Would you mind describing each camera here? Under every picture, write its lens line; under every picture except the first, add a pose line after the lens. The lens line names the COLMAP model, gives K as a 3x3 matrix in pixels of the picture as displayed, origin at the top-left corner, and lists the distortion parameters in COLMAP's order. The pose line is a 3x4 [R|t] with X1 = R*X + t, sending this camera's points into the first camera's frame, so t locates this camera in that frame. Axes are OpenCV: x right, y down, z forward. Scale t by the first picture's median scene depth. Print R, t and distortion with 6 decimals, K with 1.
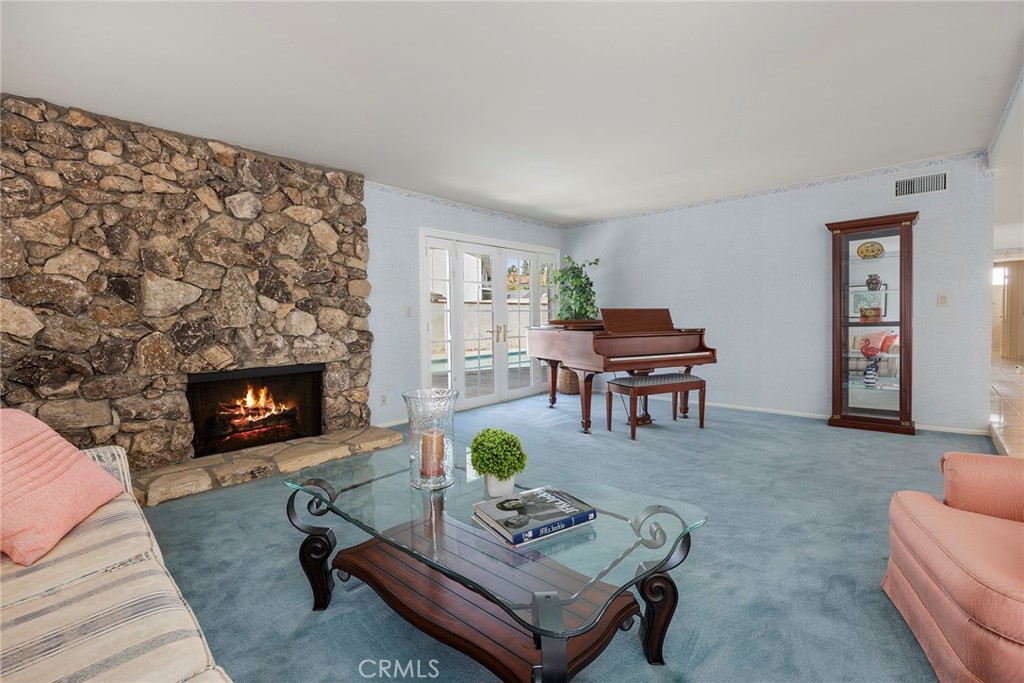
lens RADIAL K [[453.5, 0, 513.9], [0, 453.5, 336.6], [0, 0, 1]] dist [-0.004926, -0.000588]
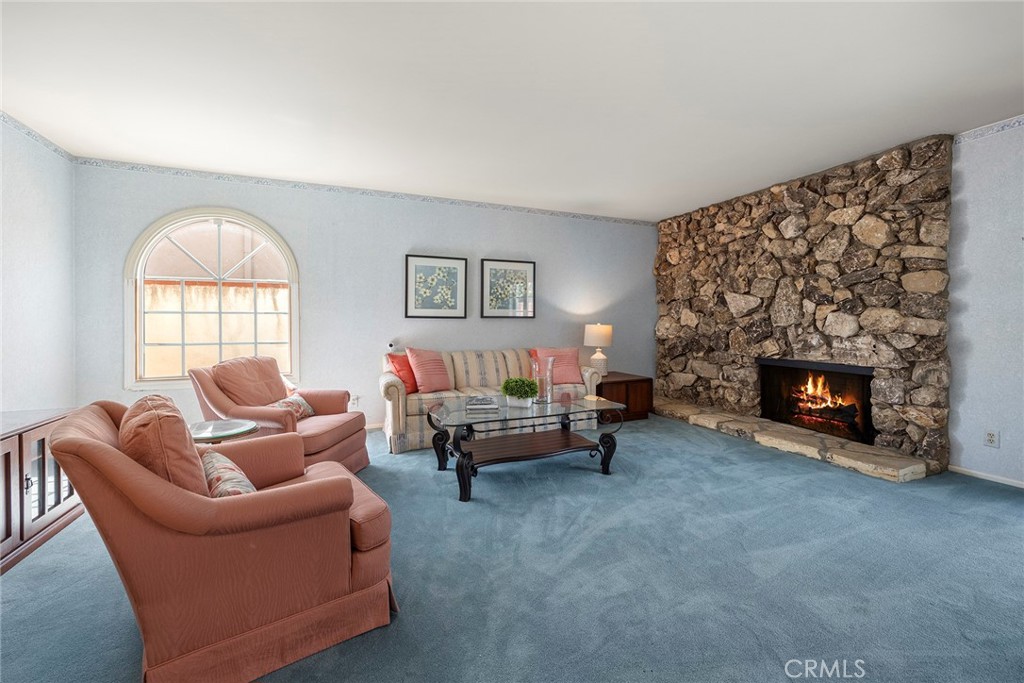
lens RADIAL K [[430.1, 0, 522.9], [0, 430.1, 326.2], [0, 0, 1]] dist [0.003084, 0.000574]
pose [[-0.398379, 0.028670, -0.916773, 0.737379], [-0.028472, 0.998643, 0.043602, -0.048598], [0.916779, 0.043472, -0.397022, 0.768135]]
